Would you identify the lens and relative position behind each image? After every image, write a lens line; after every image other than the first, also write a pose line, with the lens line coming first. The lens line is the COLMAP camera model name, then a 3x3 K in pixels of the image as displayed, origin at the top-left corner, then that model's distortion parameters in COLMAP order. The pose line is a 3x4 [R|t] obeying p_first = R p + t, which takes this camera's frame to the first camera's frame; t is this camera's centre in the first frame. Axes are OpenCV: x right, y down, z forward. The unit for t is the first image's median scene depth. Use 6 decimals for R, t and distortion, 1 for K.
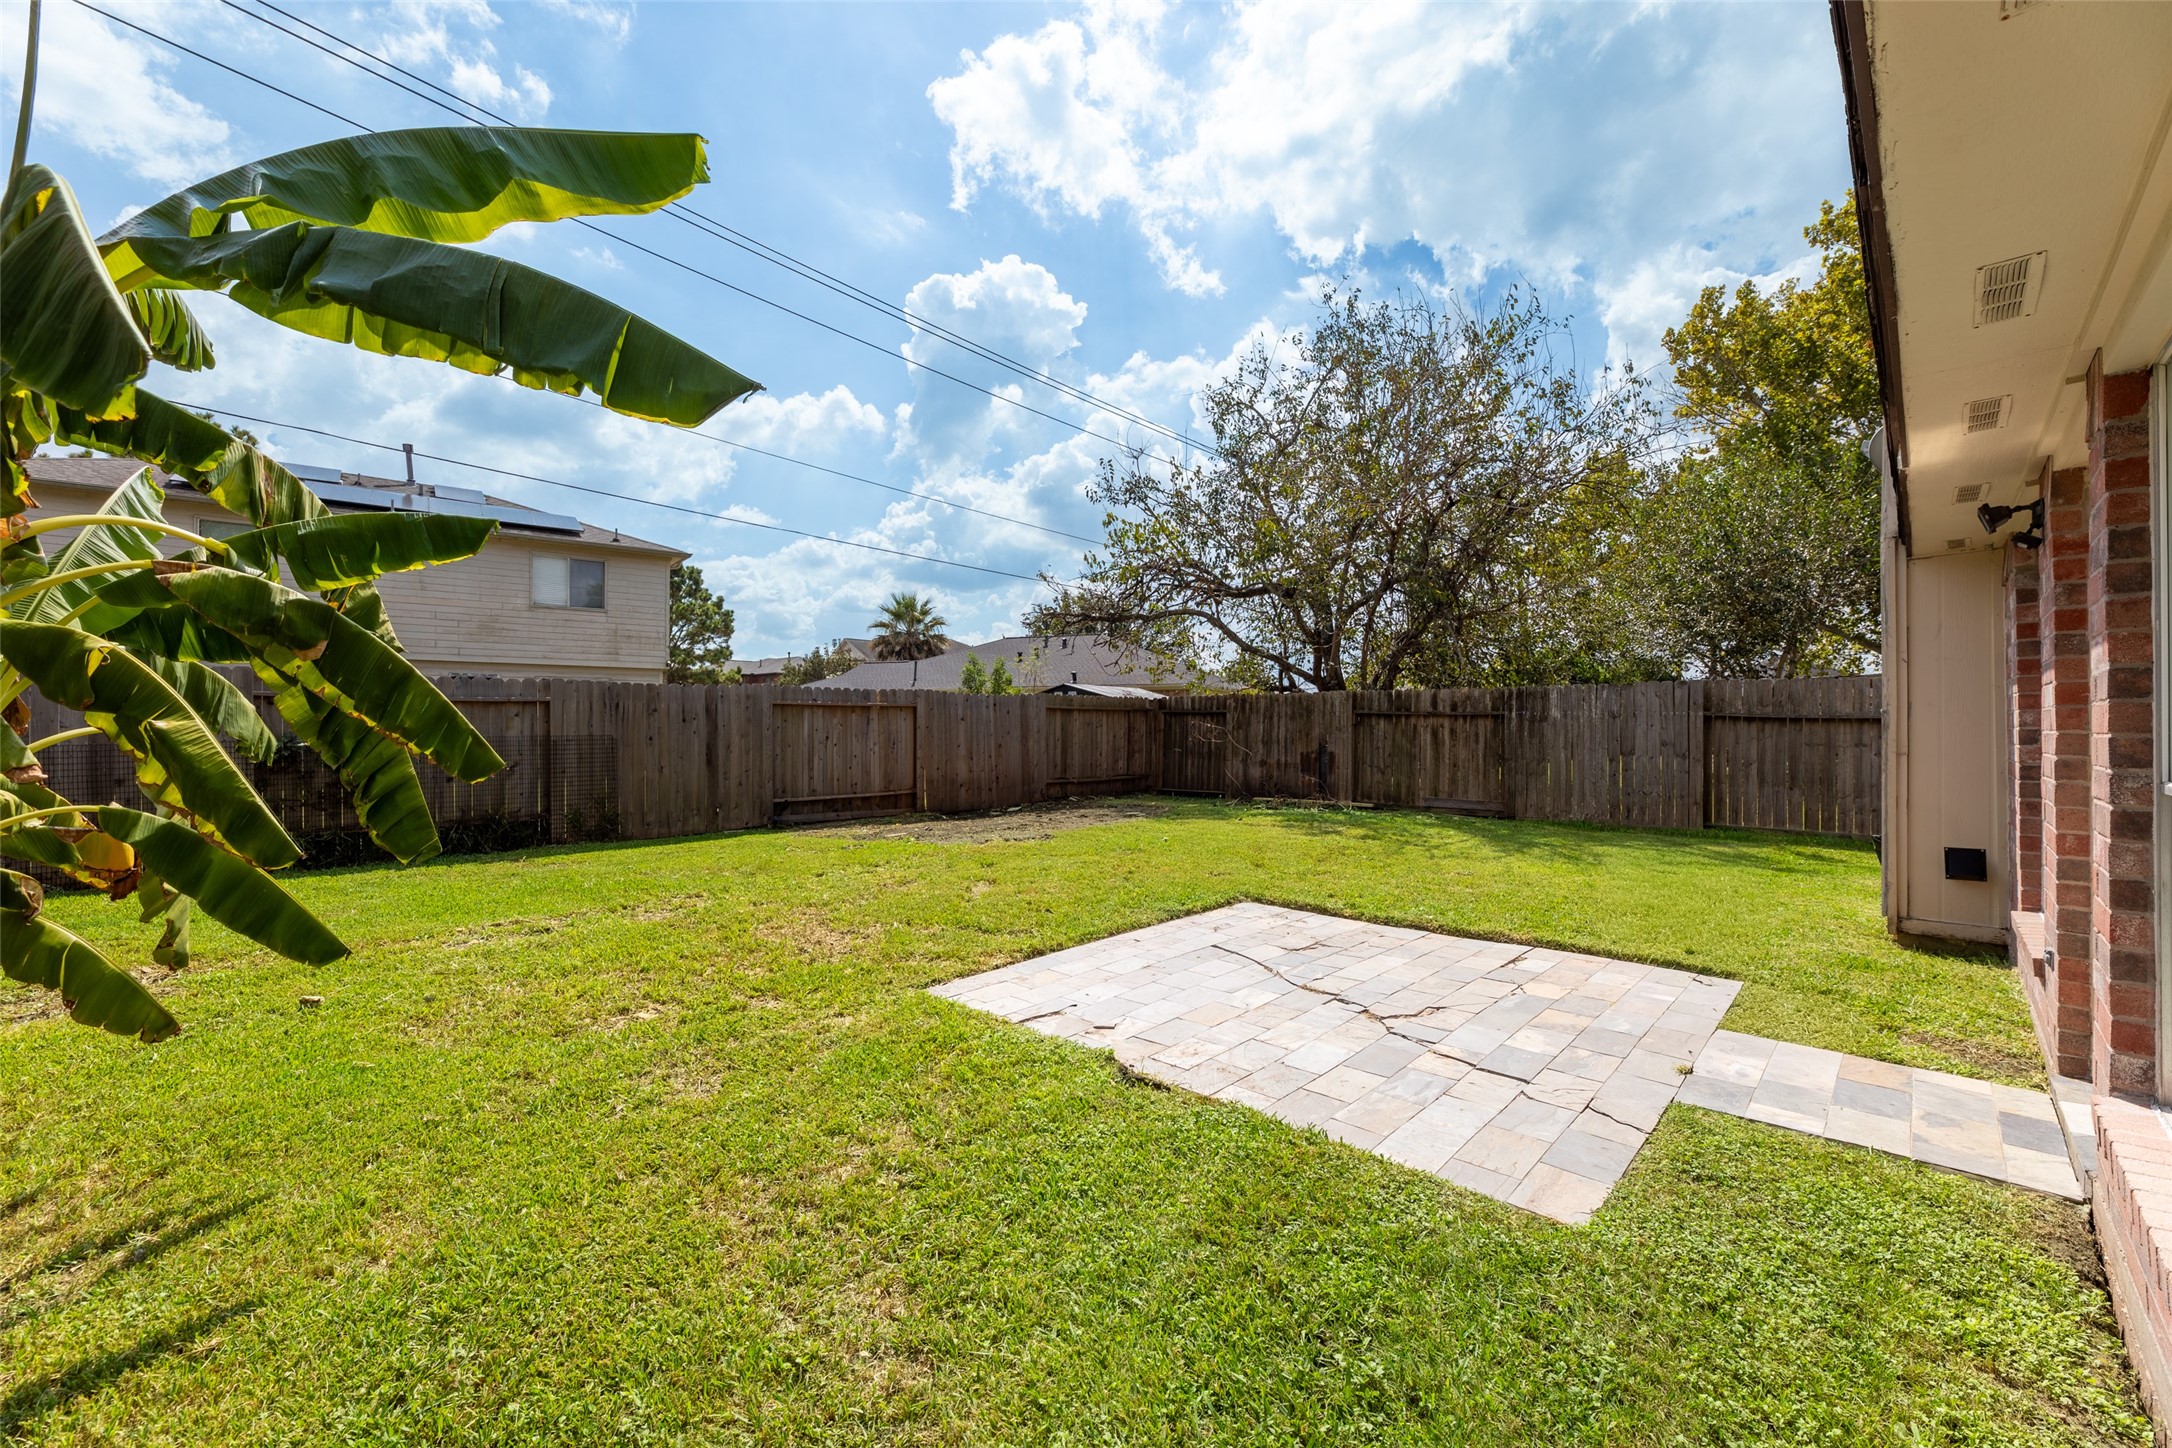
lens RADIAL K [[888.6, 0, 1085.8], [0, 888.6, 727.5], [0, 0, 1]] dist [0.001917, -0.000750]
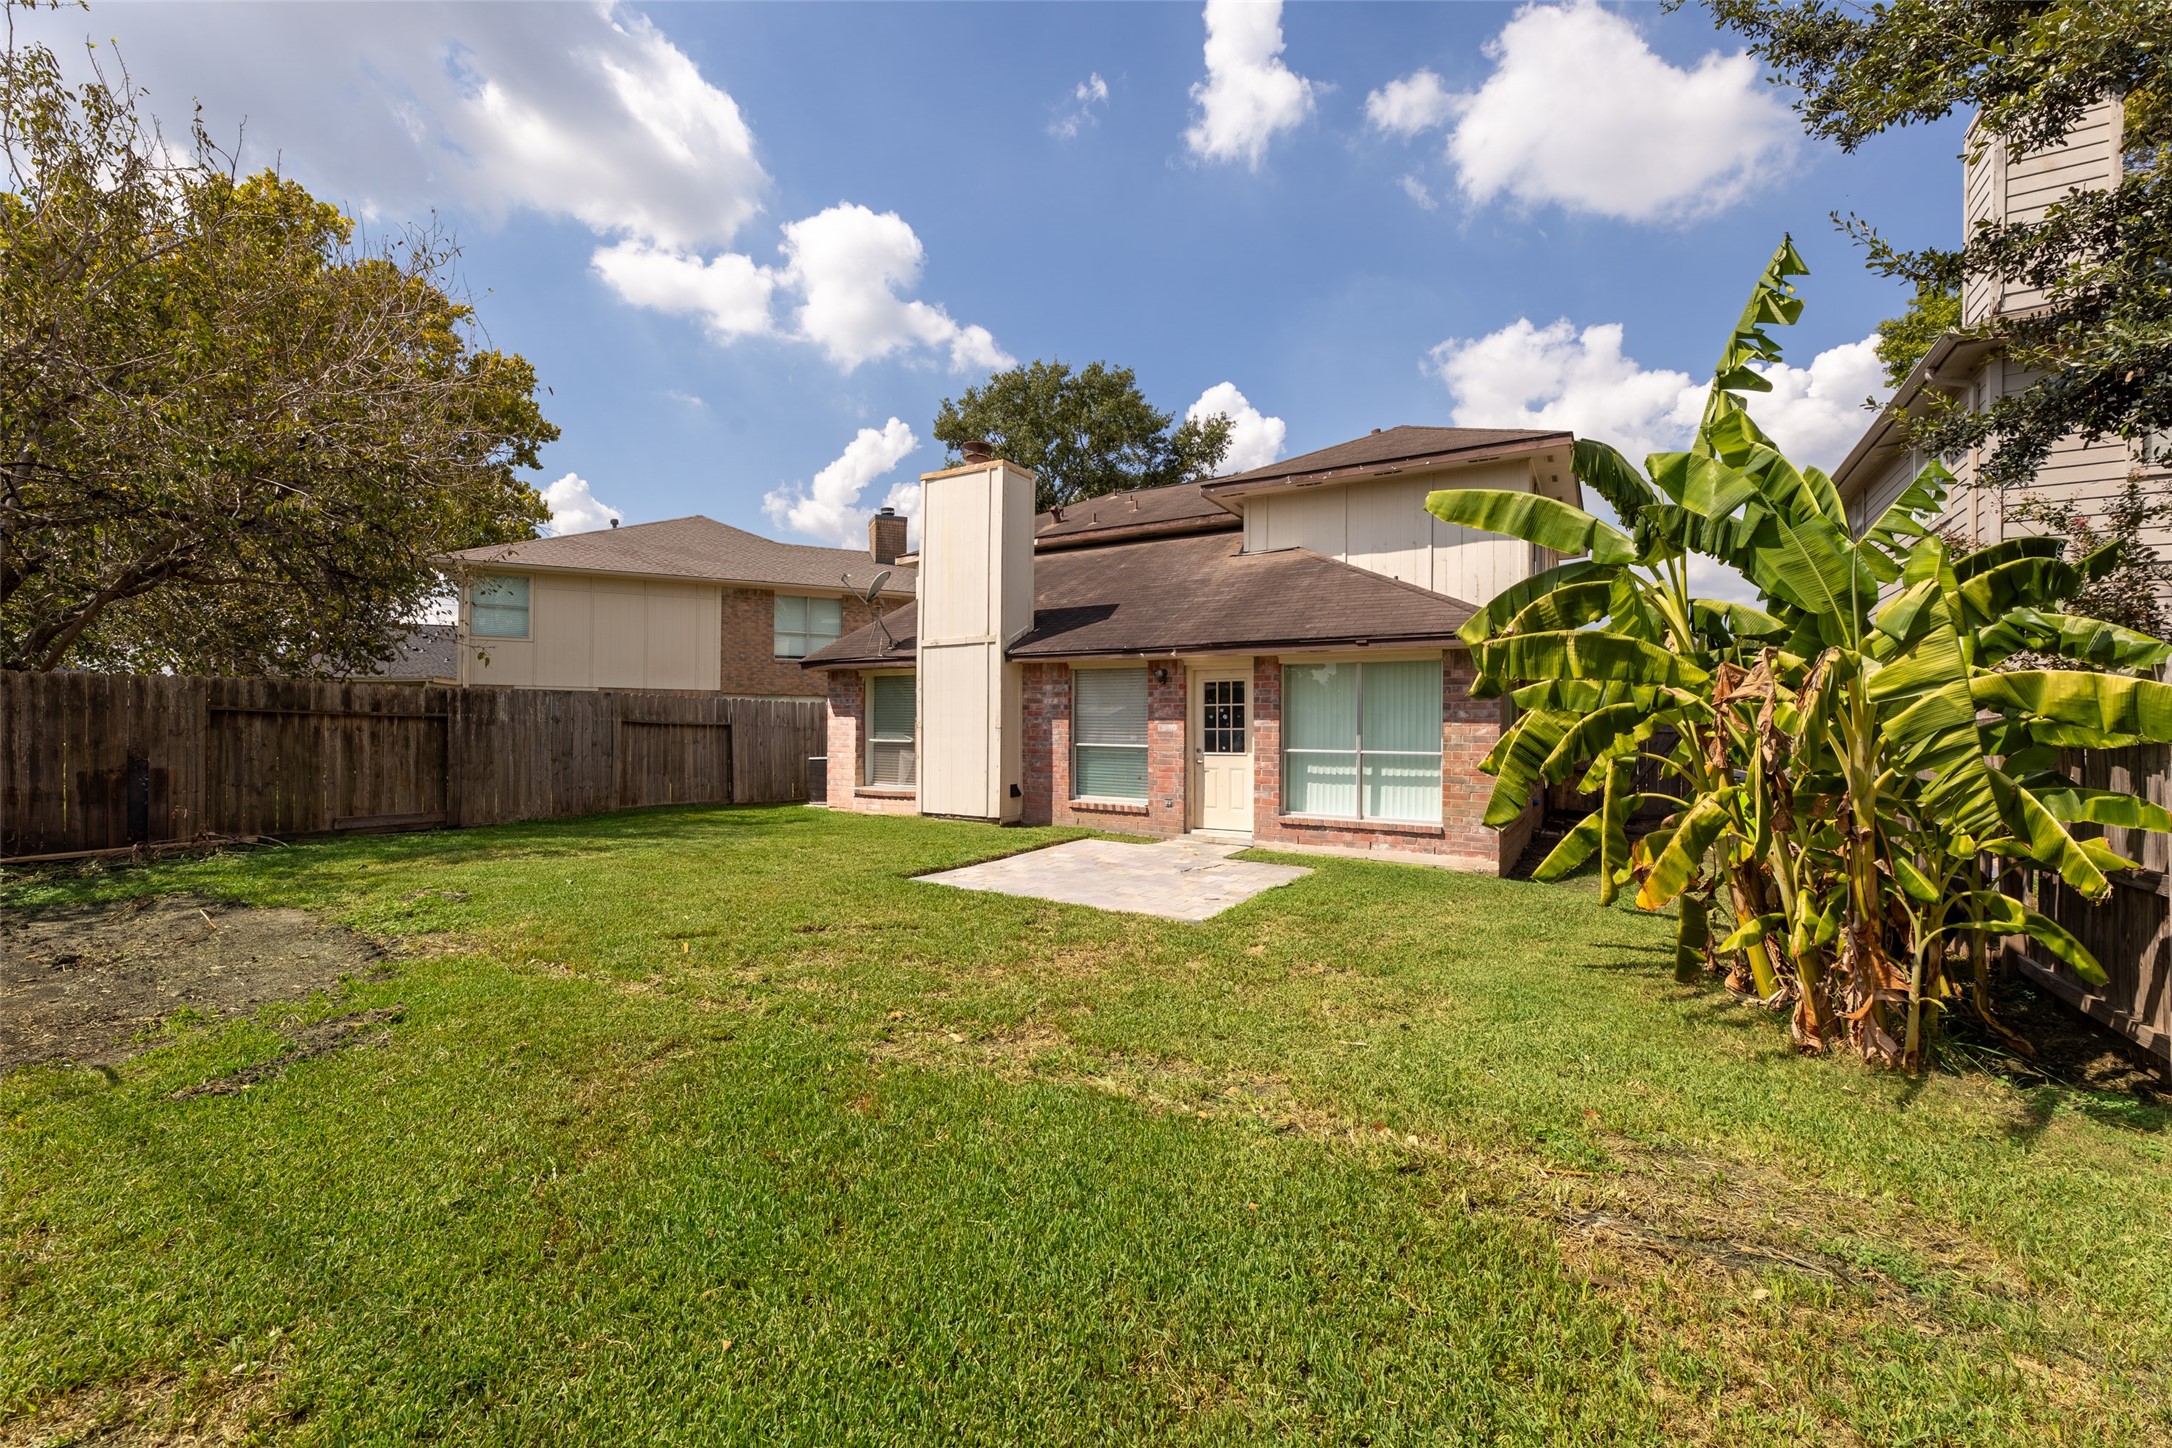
lens RADIAL K [[888.6, 0, 1088.1], [0, 888.6, 731.3], [0, 0, 1]] dist [0.001917, -0.000750]
pose [[-0.241344, -0.004016, 0.970431, -0.572339], [-0.004121, 0.999987, 0.003113, -0.004846], [-0.970431, -0.003247, -0.241358, 0.558639]]
